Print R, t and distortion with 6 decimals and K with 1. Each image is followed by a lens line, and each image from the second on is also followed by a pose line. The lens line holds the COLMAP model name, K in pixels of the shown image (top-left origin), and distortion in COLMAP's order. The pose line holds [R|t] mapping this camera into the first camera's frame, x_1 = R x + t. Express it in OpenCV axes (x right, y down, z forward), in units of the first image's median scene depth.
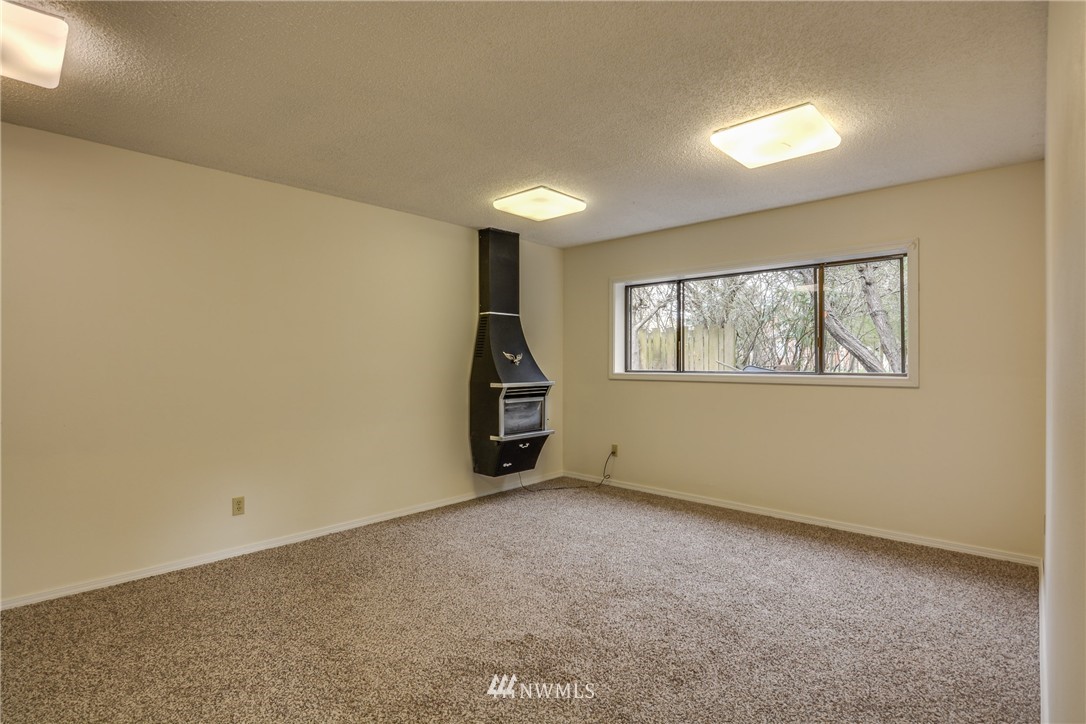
lens RADIAL K [[540.1, 0, 542.4], [0, 540.1, 358.9], [0, 0, 1]] dist [-0.000139, -0.000072]
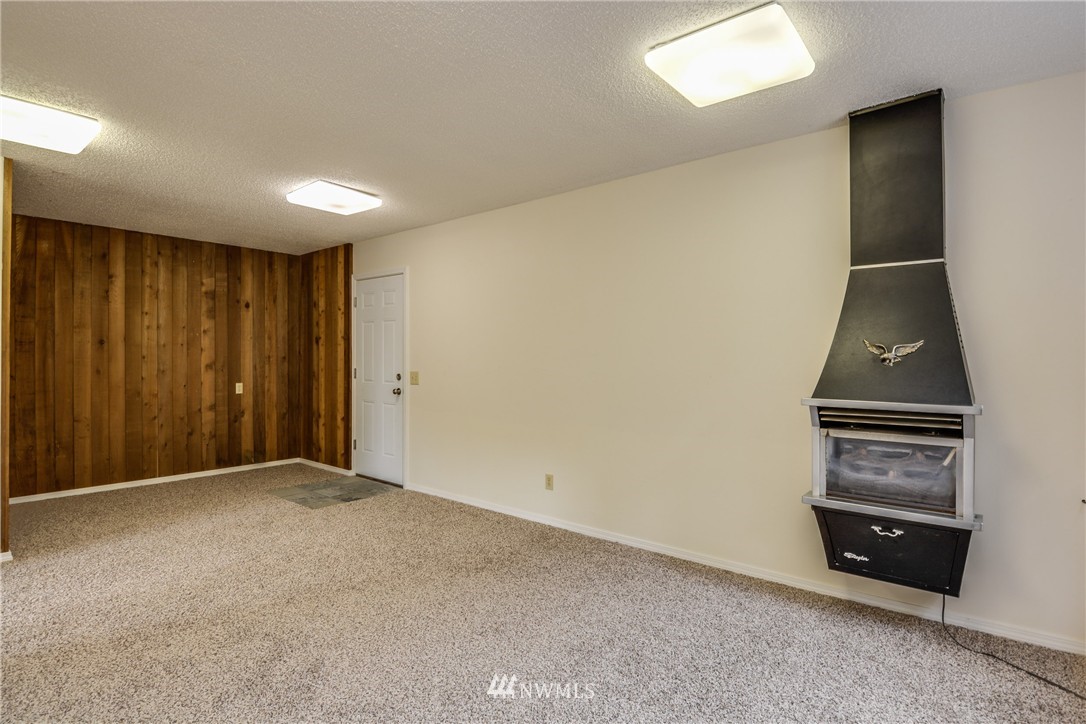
lens RADIAL K [[540.1, 0, 543.0], [0, 540.1, 361.5], [0, 0, 1]] dist [-0.000139, -0.000072]
pose [[0.069061, 0.003905, -0.997605, 0.450095], [-0.006242, 0.999974, 0.003482, 0.008512], [0.997593, 0.005987, 0.069083, 0.693400]]
